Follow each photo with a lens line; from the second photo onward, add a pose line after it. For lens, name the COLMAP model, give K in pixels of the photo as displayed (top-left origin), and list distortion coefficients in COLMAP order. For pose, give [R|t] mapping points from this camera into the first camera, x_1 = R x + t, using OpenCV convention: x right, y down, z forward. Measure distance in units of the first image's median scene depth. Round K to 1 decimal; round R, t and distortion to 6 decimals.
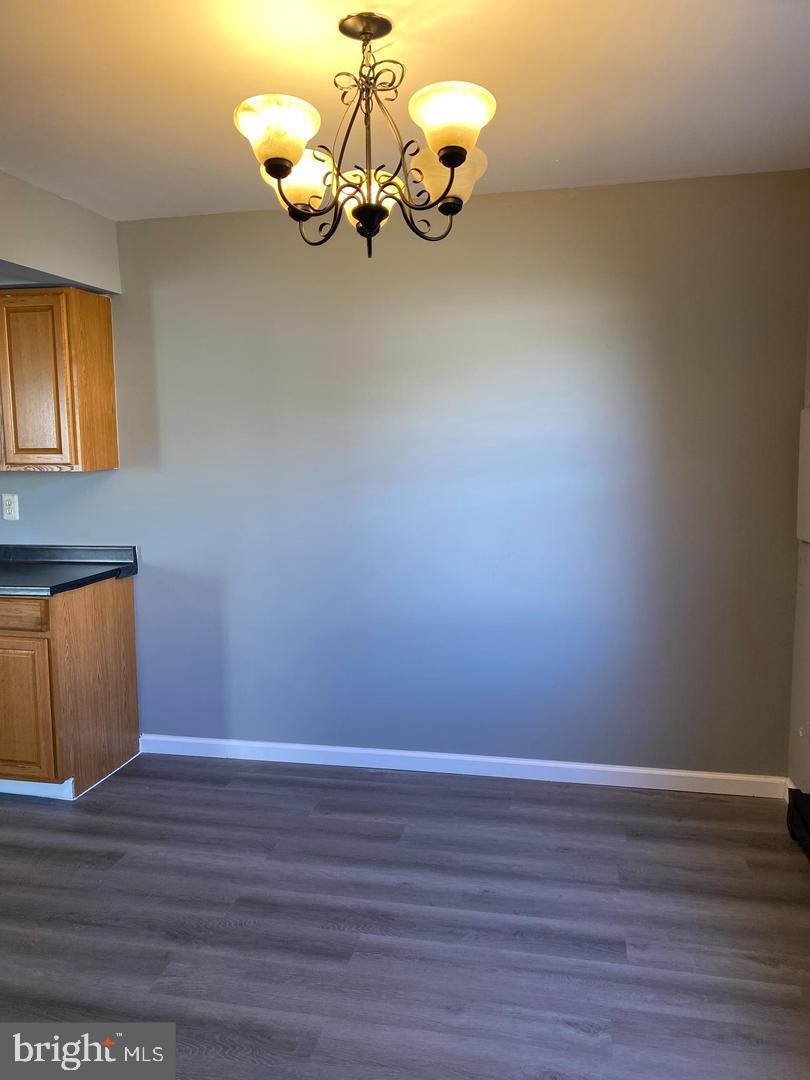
lens RADIAL K [[807.2, 0, 405.0], [0, 807.2, 540.0], [0, 0, 1]] dist [0.009517, 0.001000]
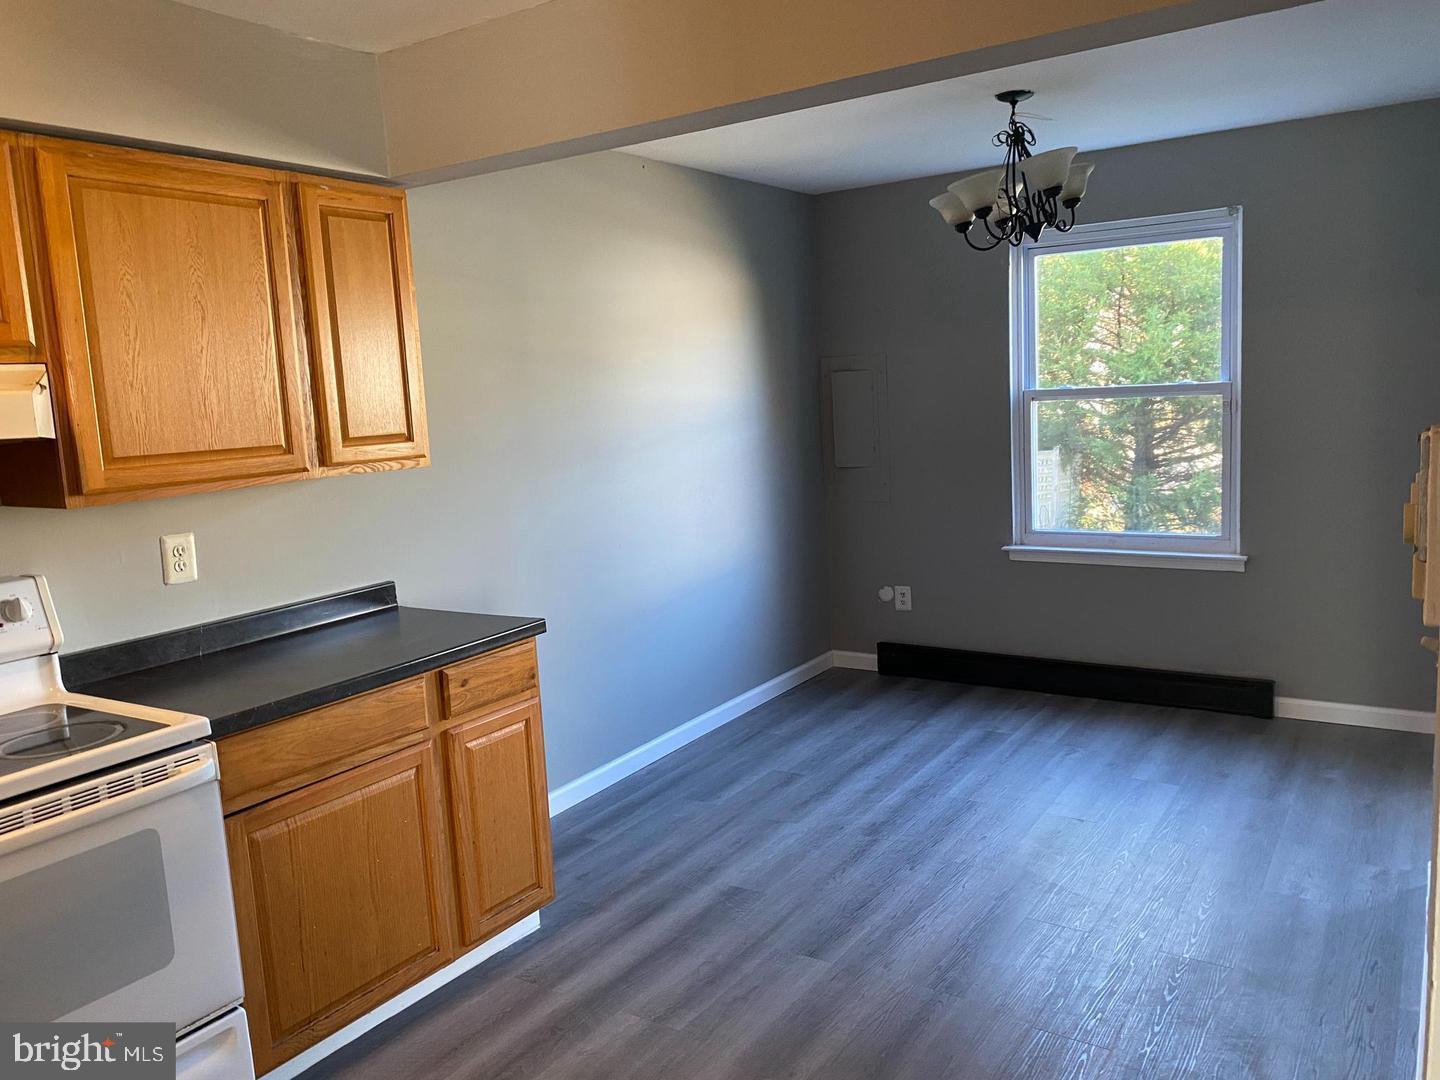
lens RADIAL K [[1146.5, 0, 655.0], [0, 1146.5, 543.1], [0, 0, 1]] dist [0.060240, 0.001410]
pose [[0.376307, -0.134848, 0.916629, -1.274977], [0.169942, 0.982612, 0.074788, -0.064595], [-0.910776, 0.127631, 0.392681, 0.486178]]
